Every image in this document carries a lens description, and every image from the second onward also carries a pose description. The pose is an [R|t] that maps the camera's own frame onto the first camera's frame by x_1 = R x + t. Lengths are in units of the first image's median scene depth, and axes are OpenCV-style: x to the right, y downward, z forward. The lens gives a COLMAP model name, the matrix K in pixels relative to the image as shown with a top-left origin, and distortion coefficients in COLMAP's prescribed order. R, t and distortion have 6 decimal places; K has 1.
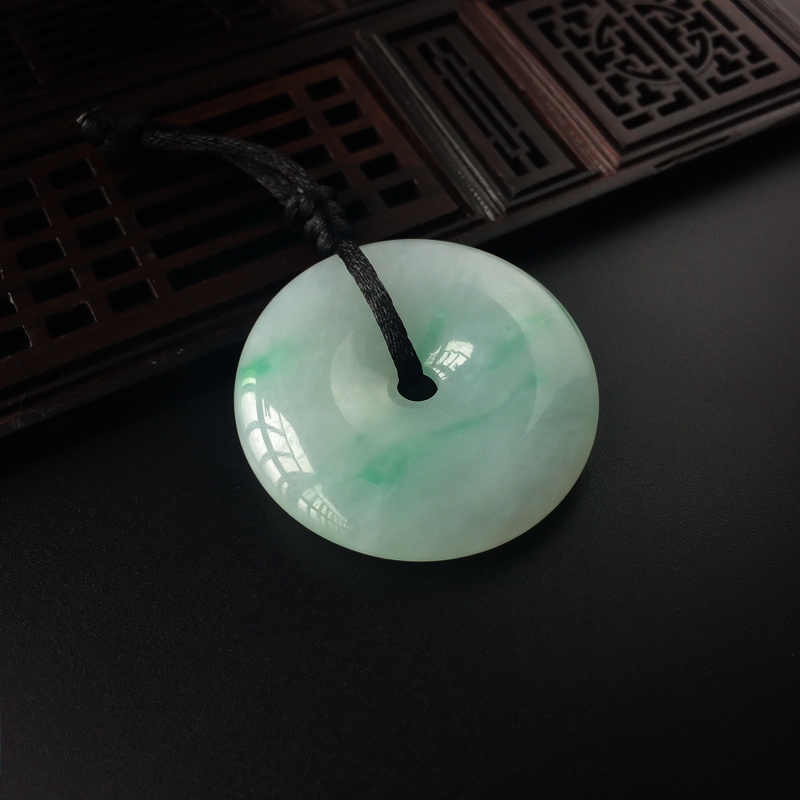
lens RADIAL K [[1043.5, 0, 400.0], [0, 1043.5, 400.0], [0, 0, 1]] dist [0.074678, -0.226720]
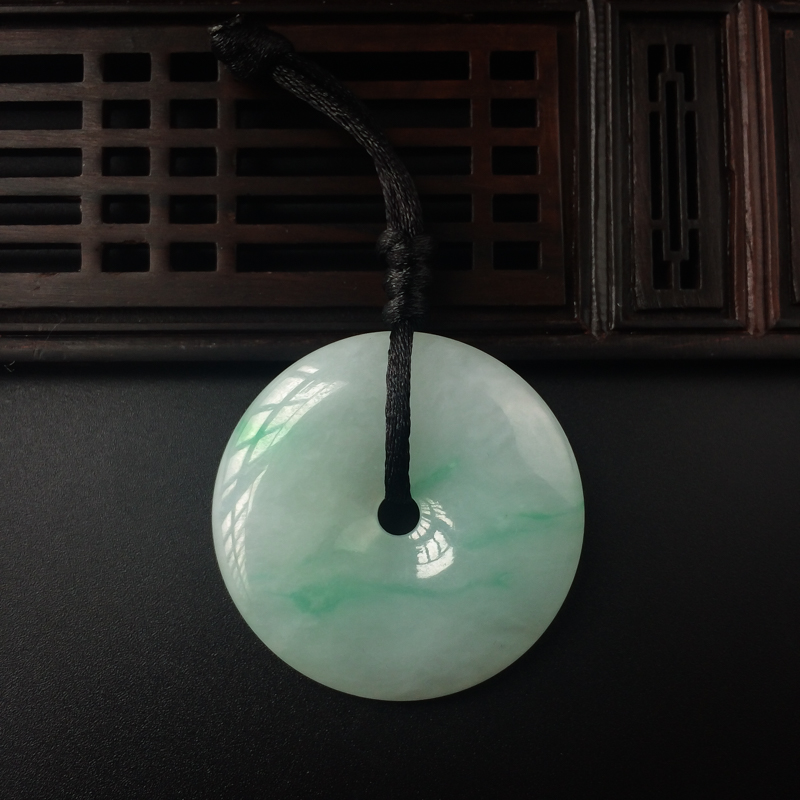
lens RADIAL K [[1043.5, 0, 400.0], [0, 1043.5, 400.0], [0, 0, 1]] dist [0.074678, -0.226720]
pose [[0.884569, 0.462416, -0.060900, 0.023488], [-0.379936, 0.790134, 0.480974, -0.481624], [0.270529, -0.402317, 0.874617, 0.158492]]
